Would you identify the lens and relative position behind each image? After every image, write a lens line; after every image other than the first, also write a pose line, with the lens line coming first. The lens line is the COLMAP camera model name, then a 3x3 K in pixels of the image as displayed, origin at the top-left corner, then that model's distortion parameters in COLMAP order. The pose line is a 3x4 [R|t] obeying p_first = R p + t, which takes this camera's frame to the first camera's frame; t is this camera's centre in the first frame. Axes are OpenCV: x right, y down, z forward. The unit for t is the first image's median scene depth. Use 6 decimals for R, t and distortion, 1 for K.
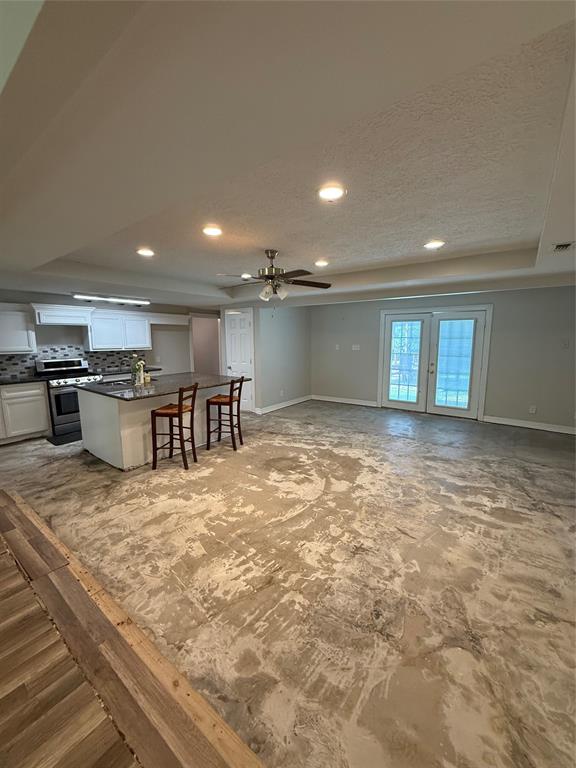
lens RADIAL K [[307.8, 0, 287.9], [0, 307.8, 379.2], [0, 0, 1]] dist [-0.000901, -0.001053]
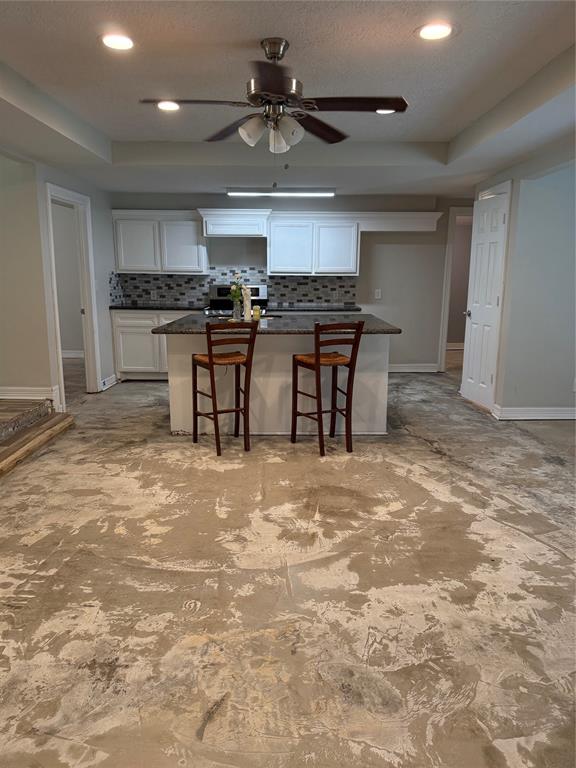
lens RADIAL K [[540.8, 0, 288.2], [0, 540.8, 386.7], [0, 0, 1]] dist [0.049907, -0.055458]
pose [[0.601519, 0.168867, -0.780806, 0.604075], [-0.112350, 0.985571, 0.126599, -0.002113], [0.790918, 0.011571, 0.611812, 0.436742]]
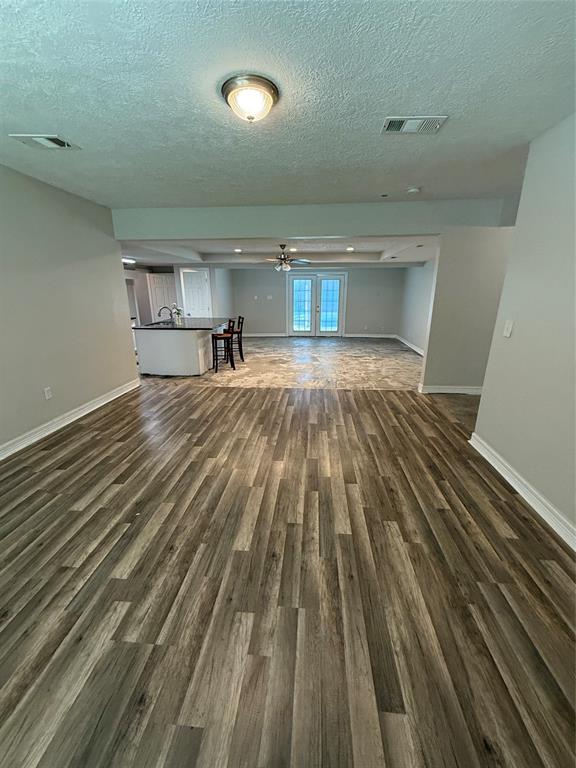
lens RADIAL K [[307.8, 0, 289.2], [0, 307.8, 380.6], [0, 0, 1]] dist [-0.000901, -0.001053]
pose [[0.847936, -0.152895, 0.507571, -0.962023], [0.073430, 0.982149, 0.173180, 0.075703], [-0.524988, -0.109575, 0.844026, -0.630890]]
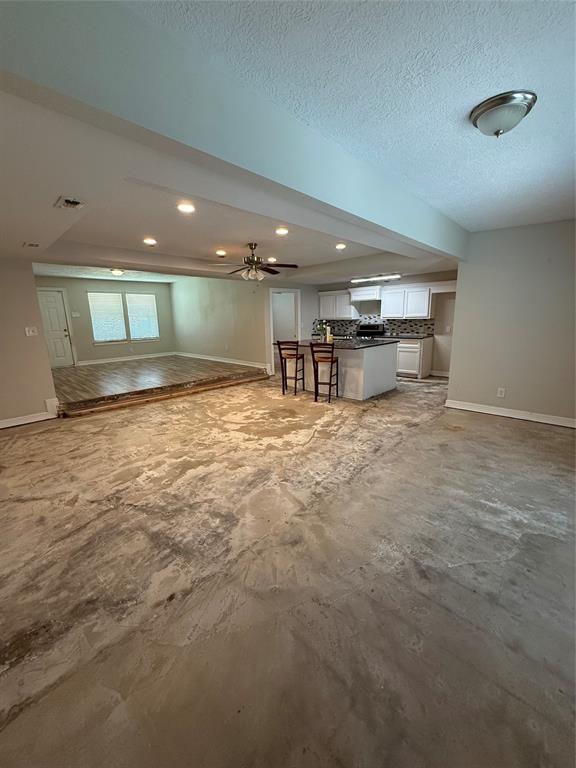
lens RADIAL K [[307.8, 0, 288.9], [0, 307.8, 378.2], [0, 0, 1]] dist [-0.000901, -0.001053]
pose [[-0.126093, 0.199324, -0.971787, 1.185059], [-0.109862, 0.970774, 0.213371, -0.125974], [0.985916, 0.133667, -0.100510, 1.182935]]
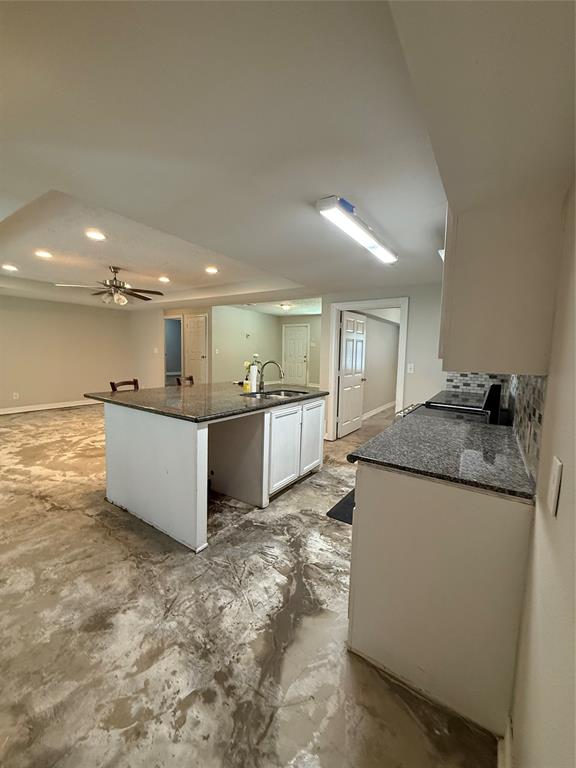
lens RADIAL K [[307.8, 0, 287.4], [0, 307.8, 381.1], [0, 0, 1]] dist [-0.000901, -0.001053]
pose [[-0.998109, -0.025068, -0.056118, -0.622054], [-0.037446, 0.972046, 0.231787, -0.234853], [0.048739, 0.233450, -0.971146, 2.081506]]
